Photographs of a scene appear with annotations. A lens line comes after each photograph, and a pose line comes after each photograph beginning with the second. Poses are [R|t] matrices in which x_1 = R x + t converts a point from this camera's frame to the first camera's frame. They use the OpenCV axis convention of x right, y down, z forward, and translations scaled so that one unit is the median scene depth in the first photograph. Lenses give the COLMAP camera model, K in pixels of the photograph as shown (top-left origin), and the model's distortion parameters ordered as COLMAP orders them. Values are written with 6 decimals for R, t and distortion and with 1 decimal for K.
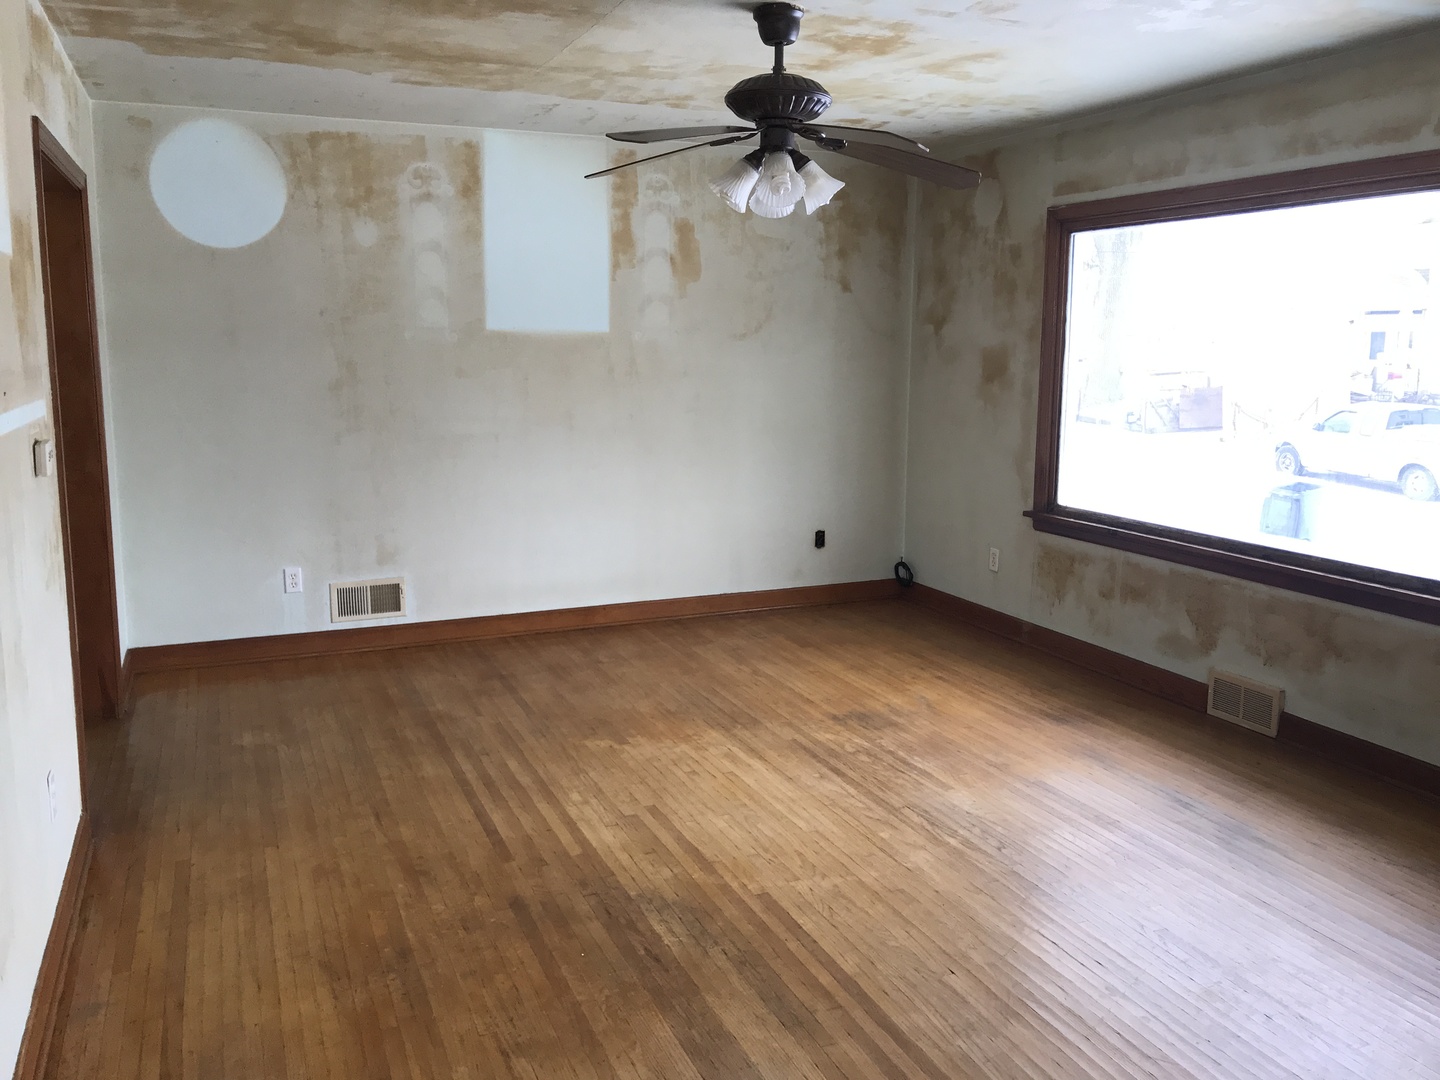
lens RADIAL K [[1214.3, 0, 733.4], [0, 1214.3, 547.9], [0, 0, 1]] dist [0.054184, -0.066947]
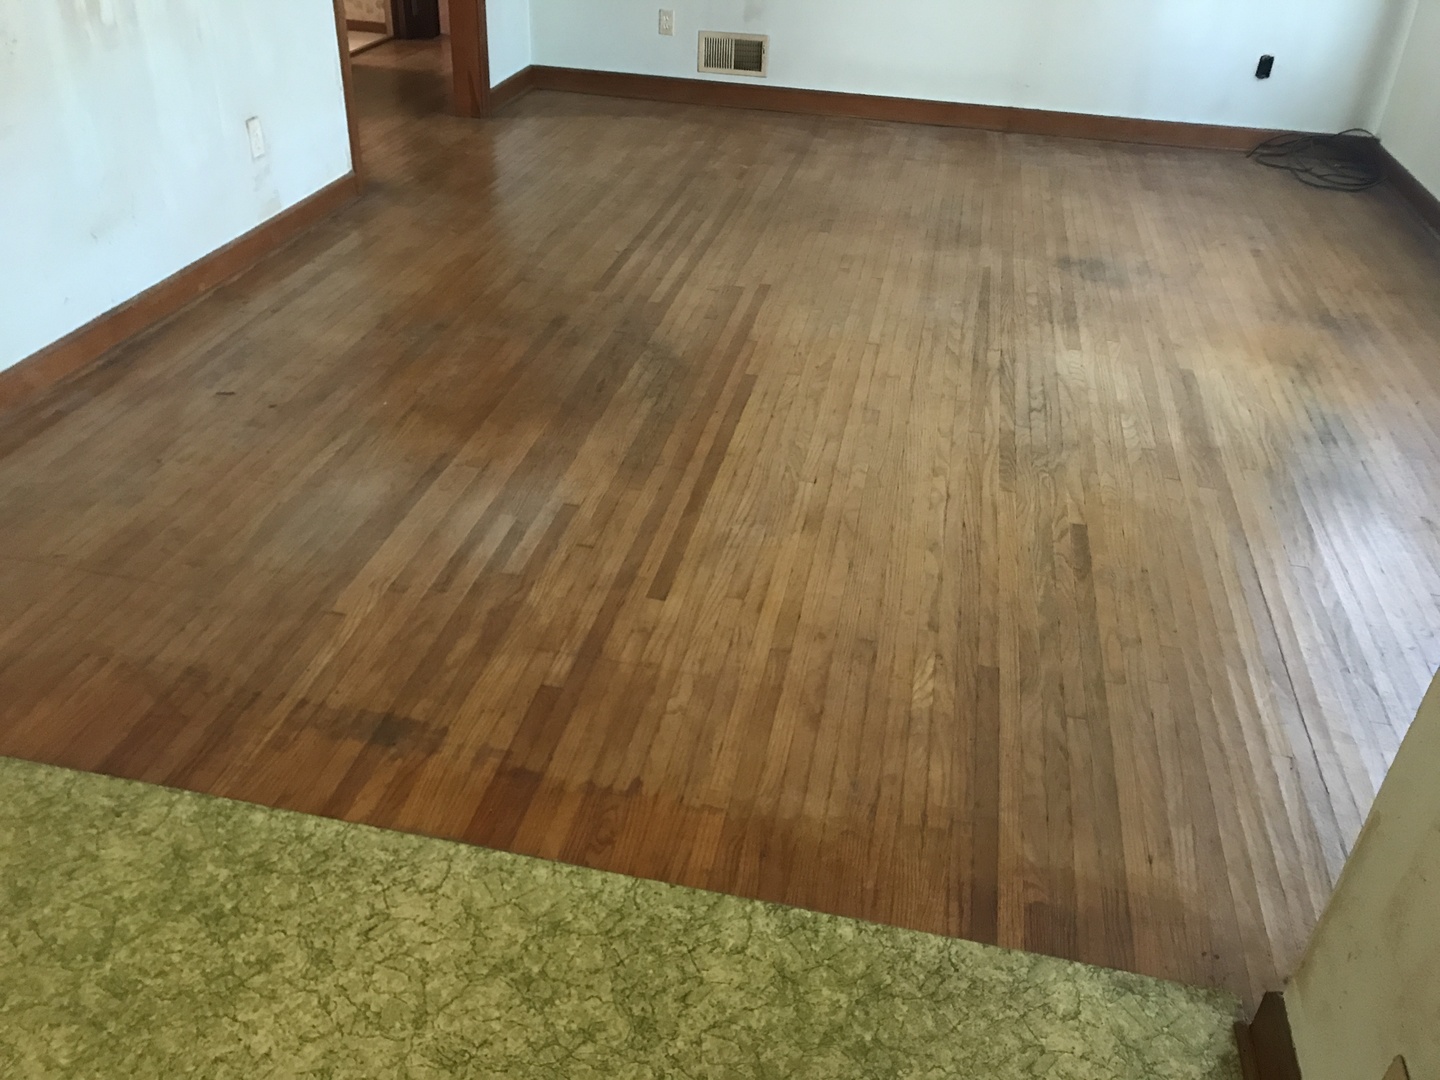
lens RADIAL K [[1214.3, 0, 714.3], [0, 1214.3, 528.2], [0, 0, 1]] dist [0.054184, -0.066947]
pose [[0.822209, 0.330782, -0.463202, 0.398286], [-0.144666, 0.908519, 0.392002, 0.006003], [0.550494, -0.255298, 0.794845, 0.114003]]
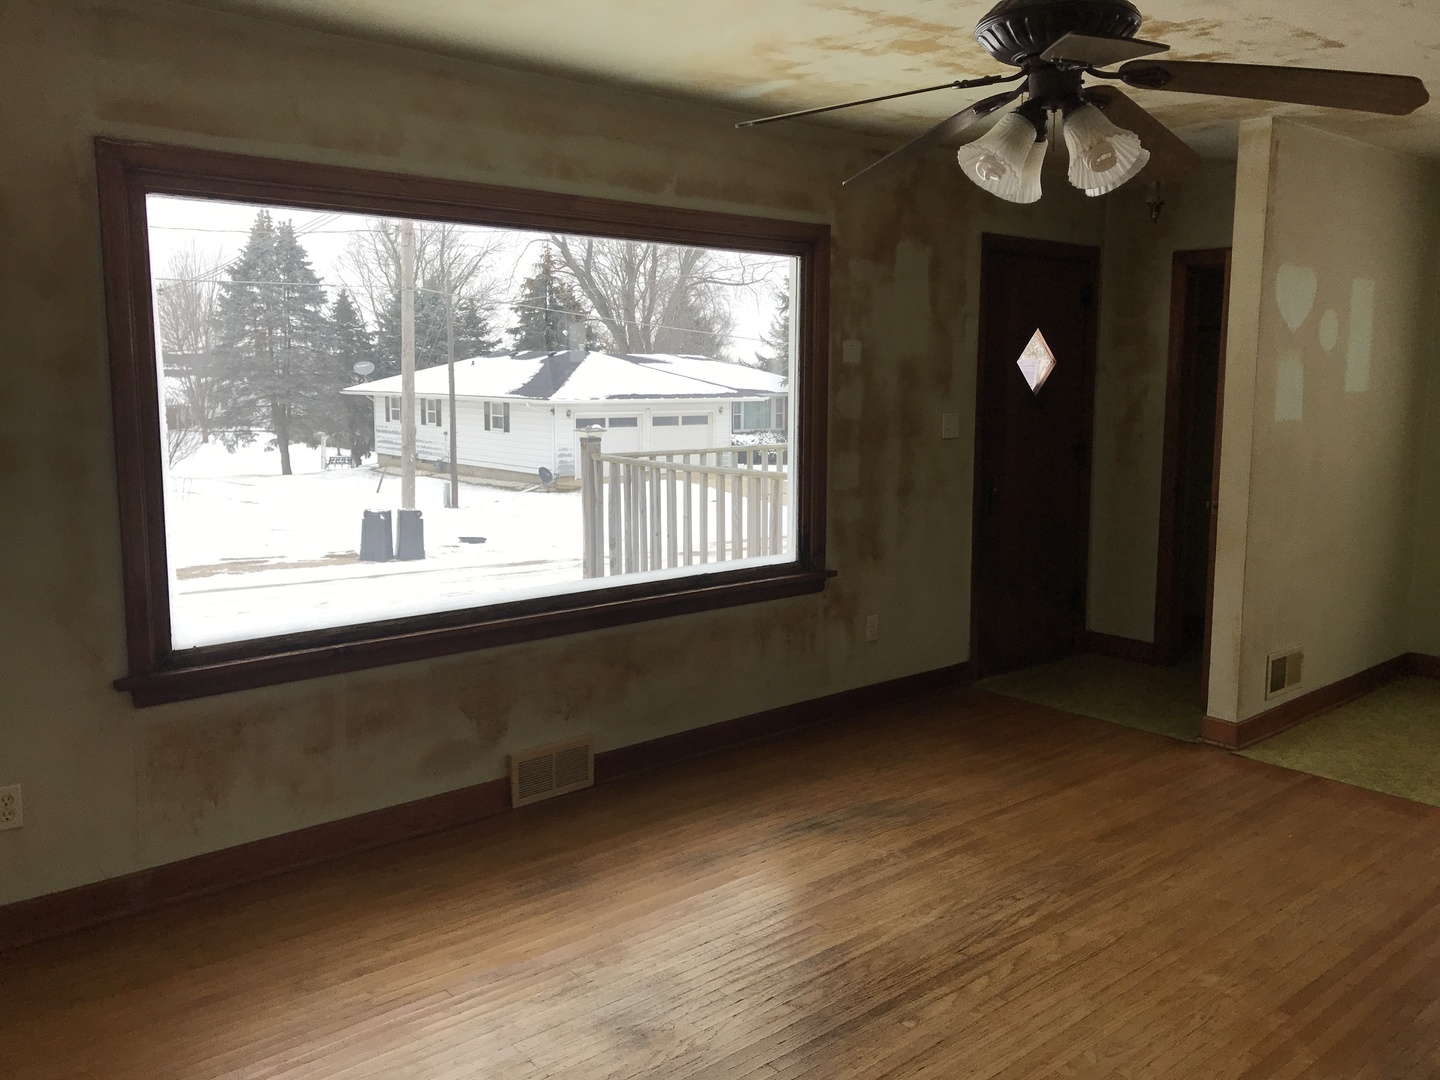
lens RADIAL K [[1214.3, 0, 713.0], [0, 1214.3, 529.9], [0, 0, 1]] dist [0.054184, -0.066947]
pose [[-0.319377, -0.132340, 0.938341, -0.490237], [0.155029, 0.969563, 0.189509, -0.220314], [-0.934861, 0.205995, -0.289139, 1.226884]]
